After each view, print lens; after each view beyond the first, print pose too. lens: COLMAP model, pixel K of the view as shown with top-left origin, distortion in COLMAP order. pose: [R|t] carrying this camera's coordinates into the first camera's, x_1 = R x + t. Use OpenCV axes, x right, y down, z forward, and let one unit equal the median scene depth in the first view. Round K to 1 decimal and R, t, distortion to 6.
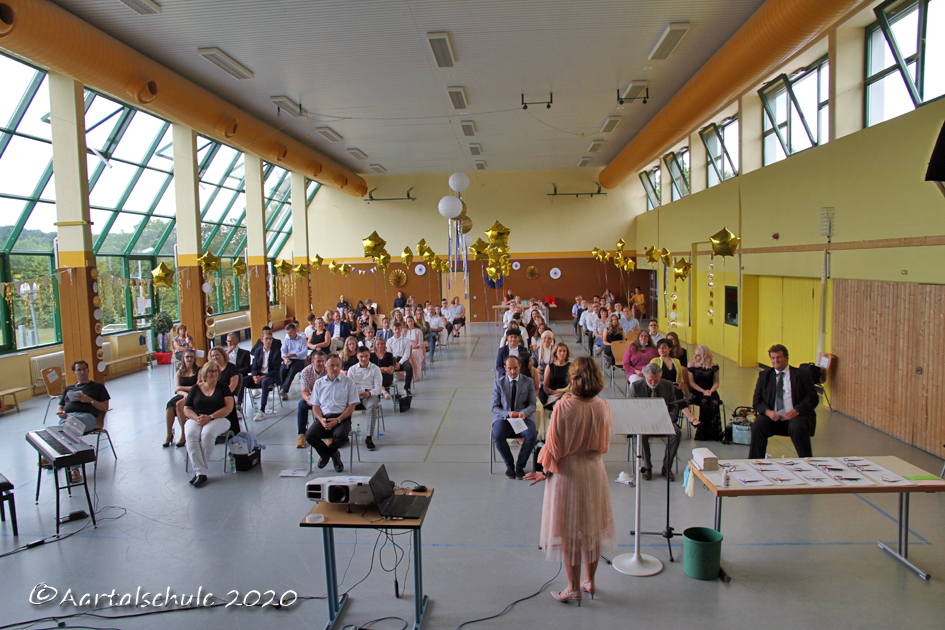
lens RADIAL K [[658.7, 0, 472.5], [0, 658.7, 315.0], [0, 0, 1]] dist [-0.115893, 0.090980]
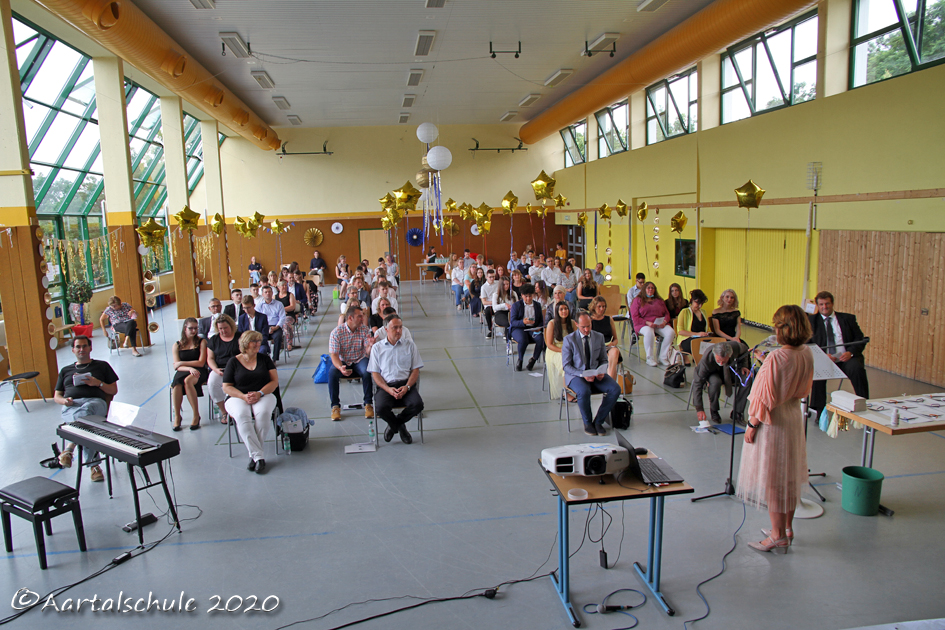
lens RADIAL K [[658.7, 0, 472.5], [0, 658.7, 315.0], [0, 0, 1]] dist [-0.115893, 0.090980]
pose [[0.978737, -0.037455, 0.201672, -0.255218], [0.024873, 0.997603, 0.064566, 0.001958], [-0.203607, -0.058177, 0.977323, 0.074241]]
